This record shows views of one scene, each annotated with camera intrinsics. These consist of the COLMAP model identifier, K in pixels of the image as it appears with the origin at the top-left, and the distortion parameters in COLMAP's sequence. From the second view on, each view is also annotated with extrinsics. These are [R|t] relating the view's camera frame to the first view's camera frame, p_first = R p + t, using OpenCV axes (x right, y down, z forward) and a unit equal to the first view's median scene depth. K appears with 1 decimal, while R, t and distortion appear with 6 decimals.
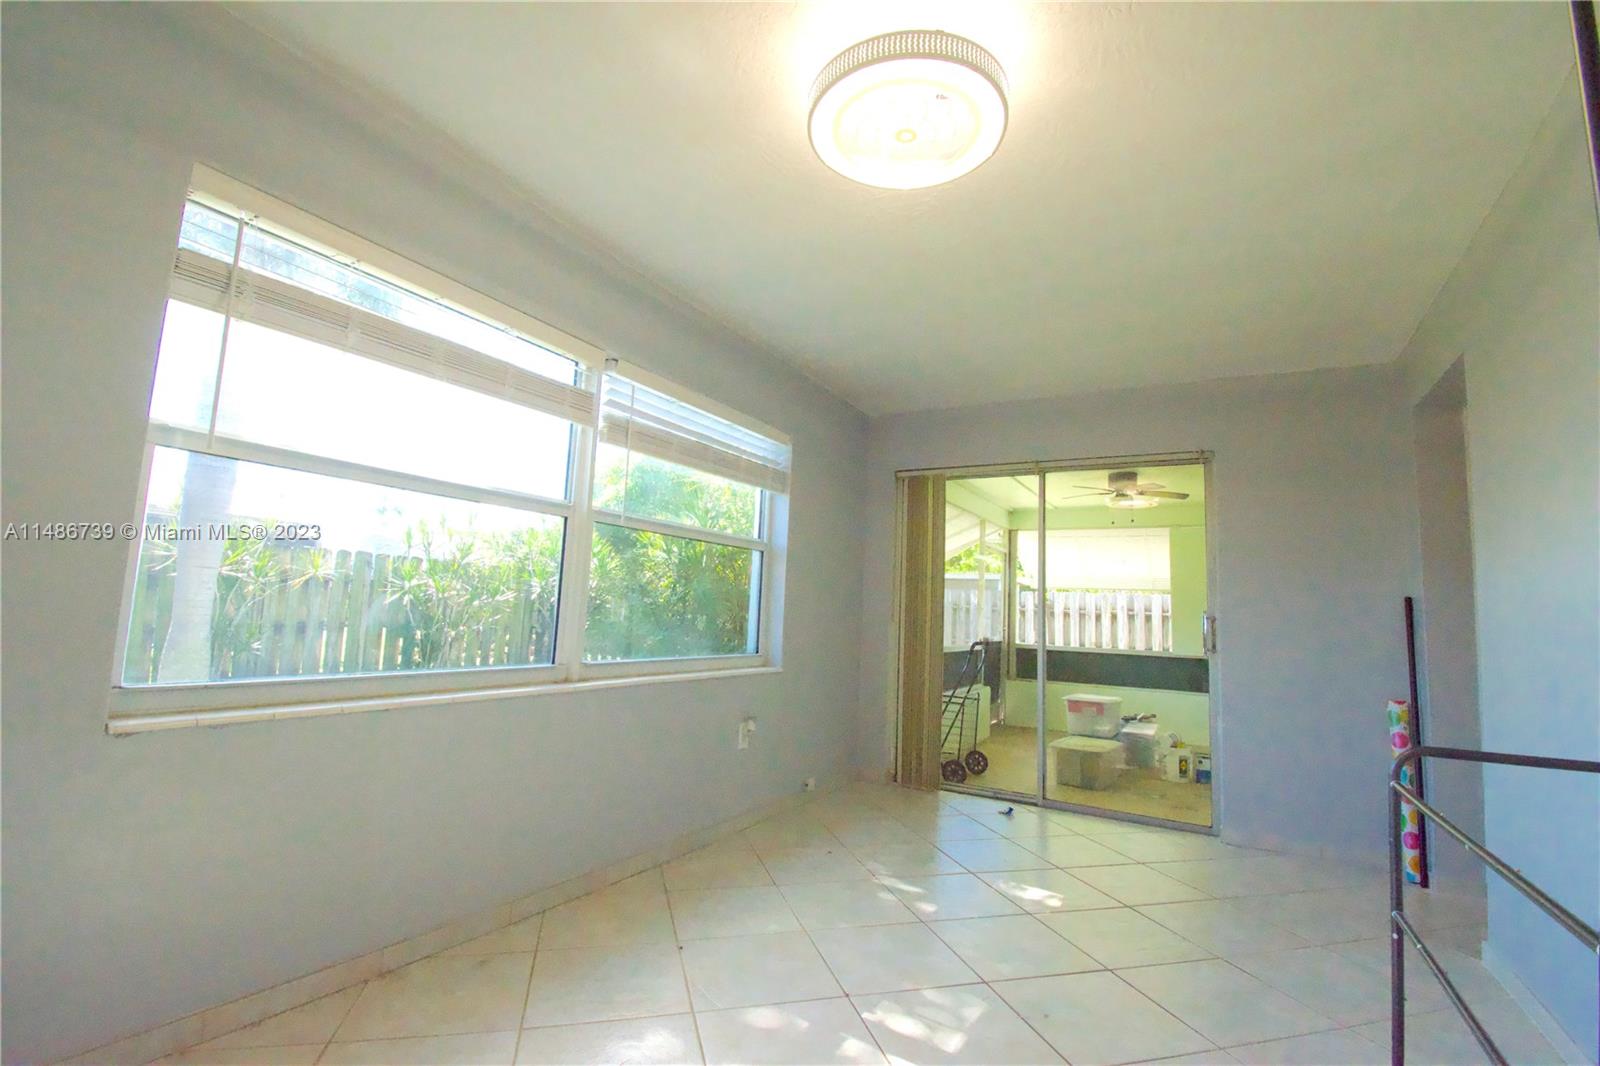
lens RADIAL K [[697.4, 0, 795.6], [0, 697.4, 528.8], [0, 0, 1]] dist [0.001443, -0.017956]
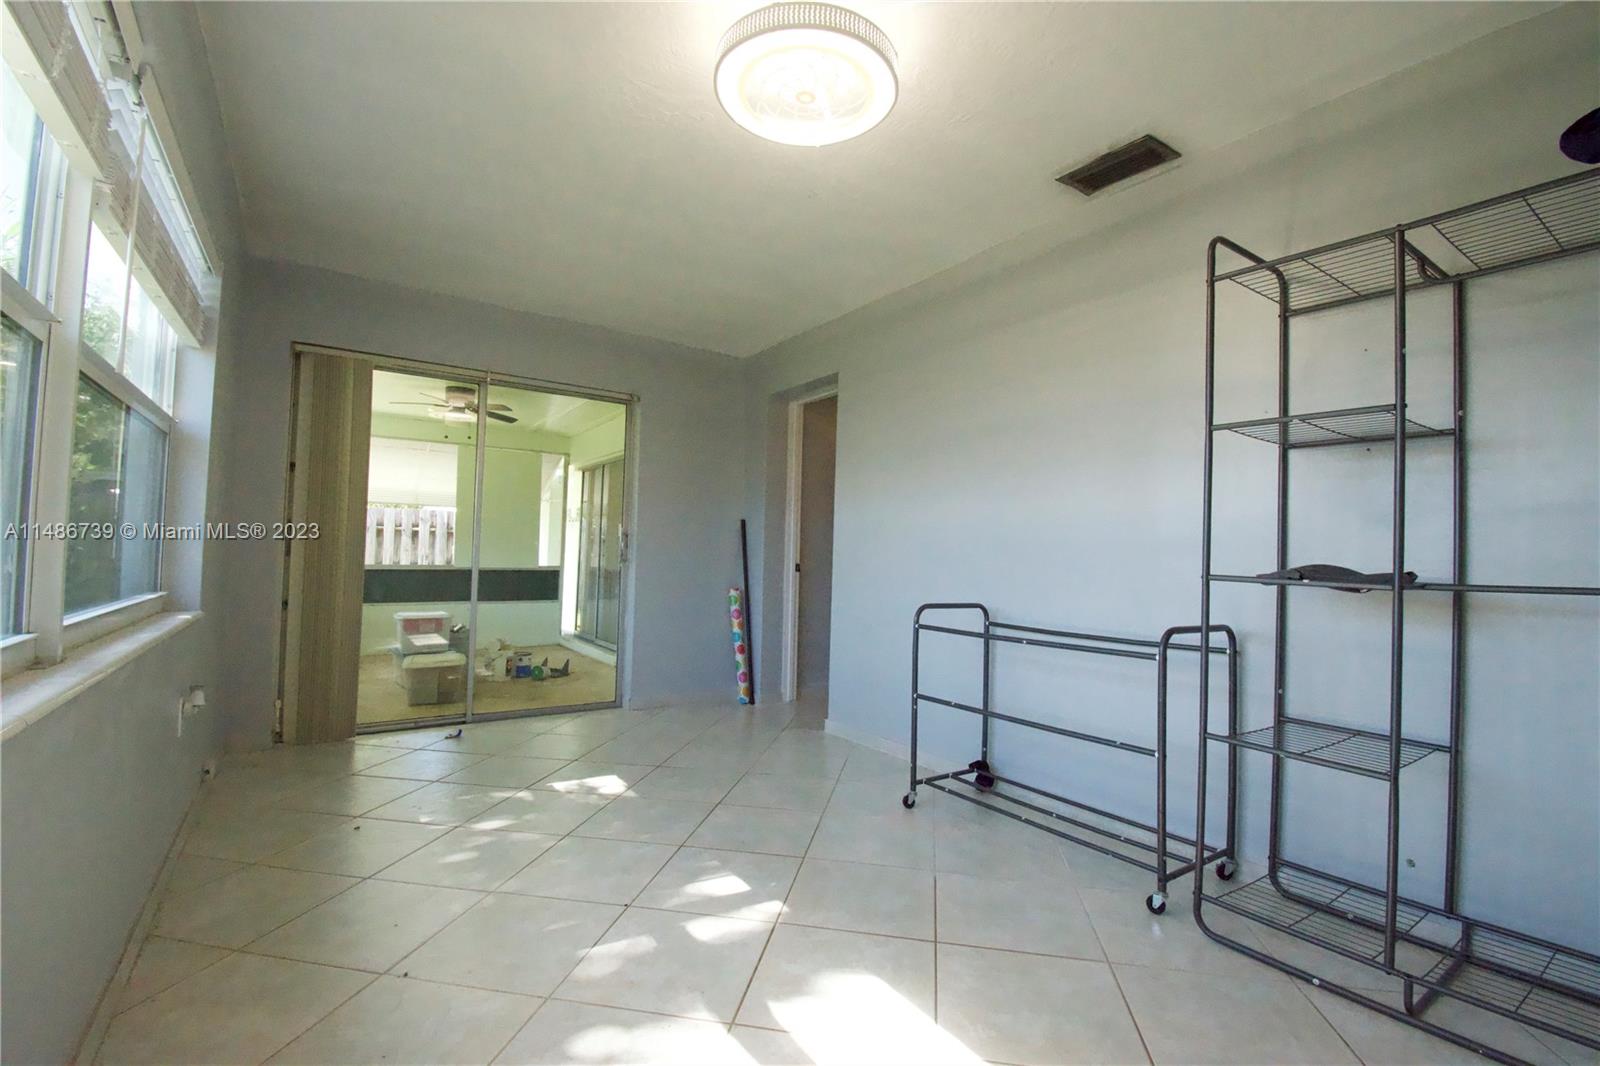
lens RADIAL K [[695.2, 0, 800.8], [0, 695.2, 533.6], [0, 0, 1]] dist [0.003010, -0.017791]
pose [[0.433323, -0.005572, 0.901222, -0.358072], [-0.111588, 0.991954, 0.059787, 0.020176], [-0.894304, -0.126472, 0.429215, 0.198419]]
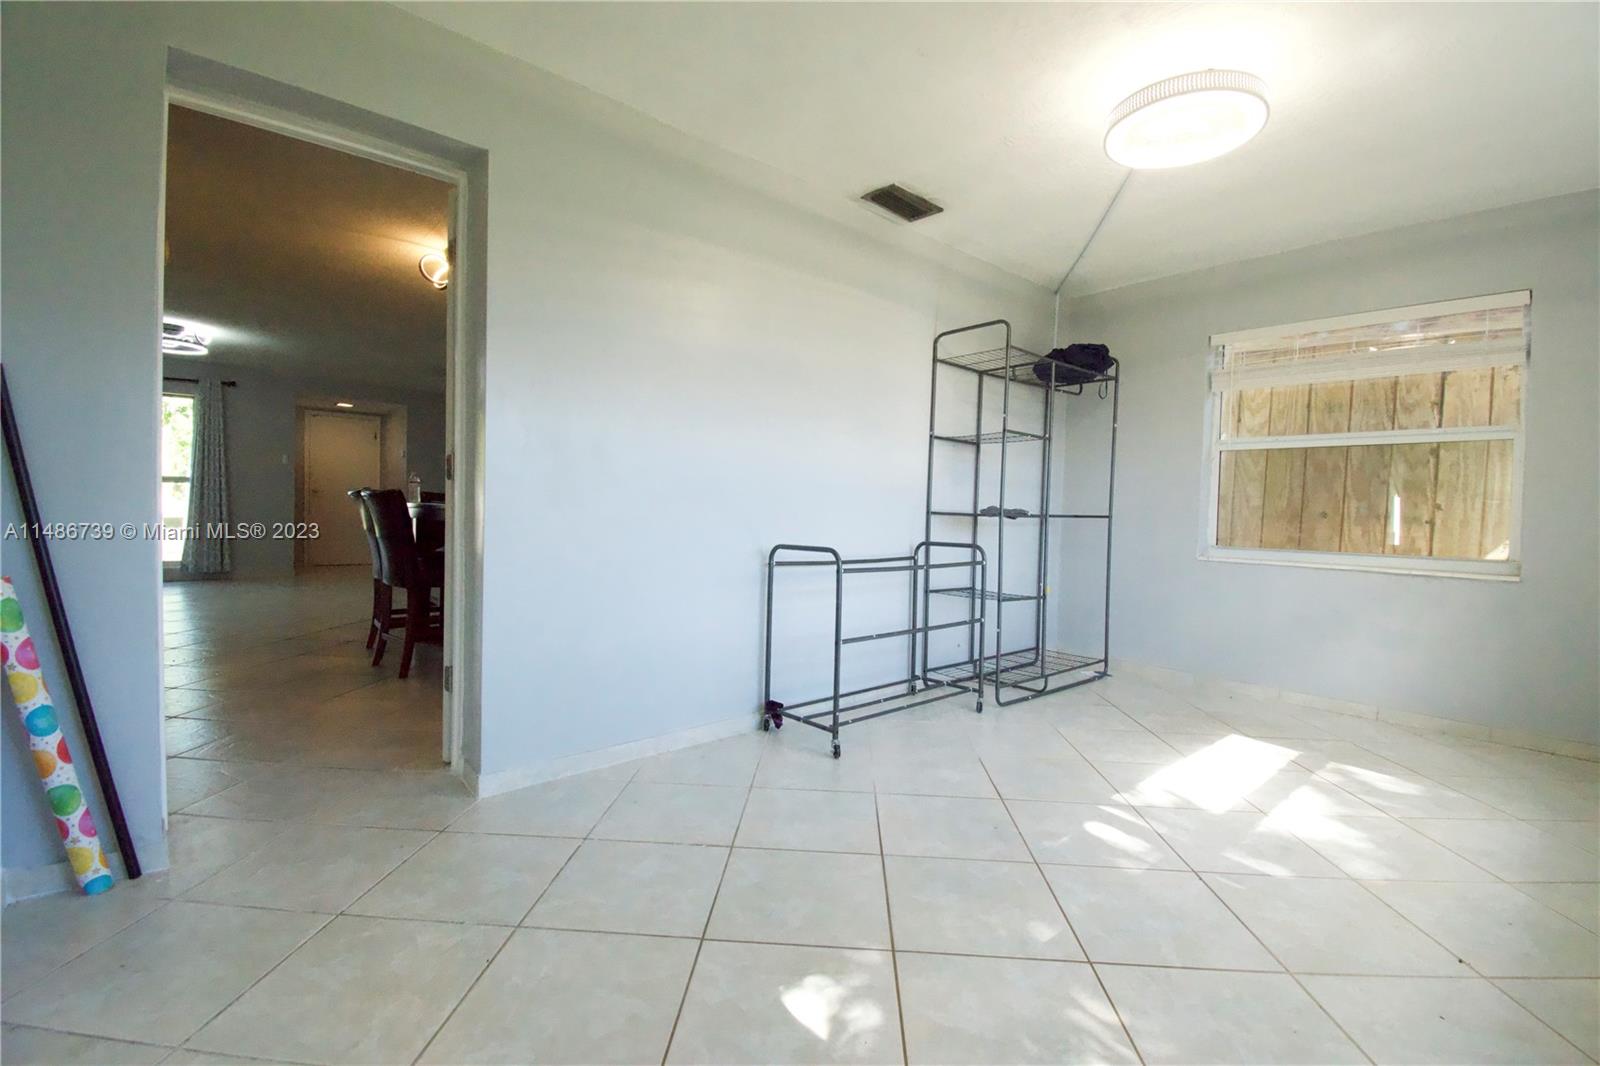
lens RADIAL K [[695.2, 0, 800.8], [0, 695.2, 533.6], [0, 0, 1]] dist [0.003010, -0.017791]
pose [[-0.940428, -0.080538, 0.330317, 0.156788], [-0.107322, 0.992186, -0.063636, 0.156866], [-0.322611, -0.095295, -0.941723, 1.059409]]
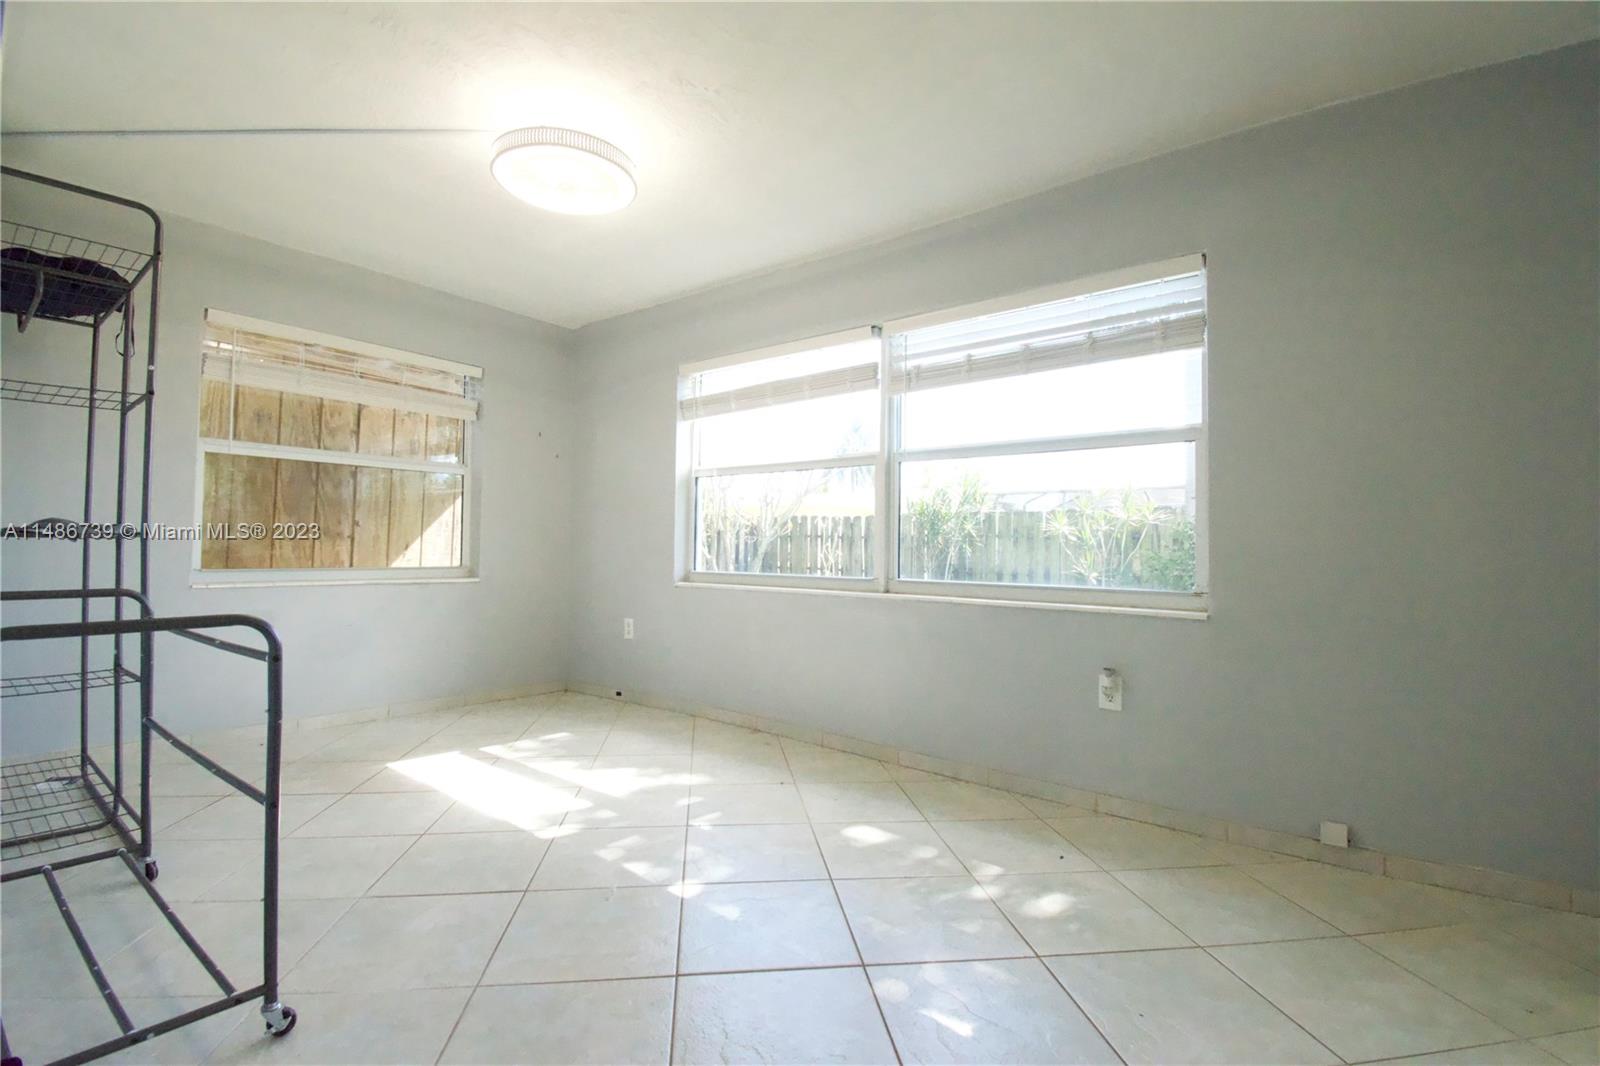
lens RADIAL K [[715.5, 0, 799.3], [0, 715.5, 536.5], [0, 0, 1]] dist [0.001306, 0.000049]
pose [[-0.123636, -0.062904, -0.990332, 0.672441], [0.096853, 0.992459, -0.075130, 0.136485], [0.987590, -0.105205, -0.116612, 0.691070]]
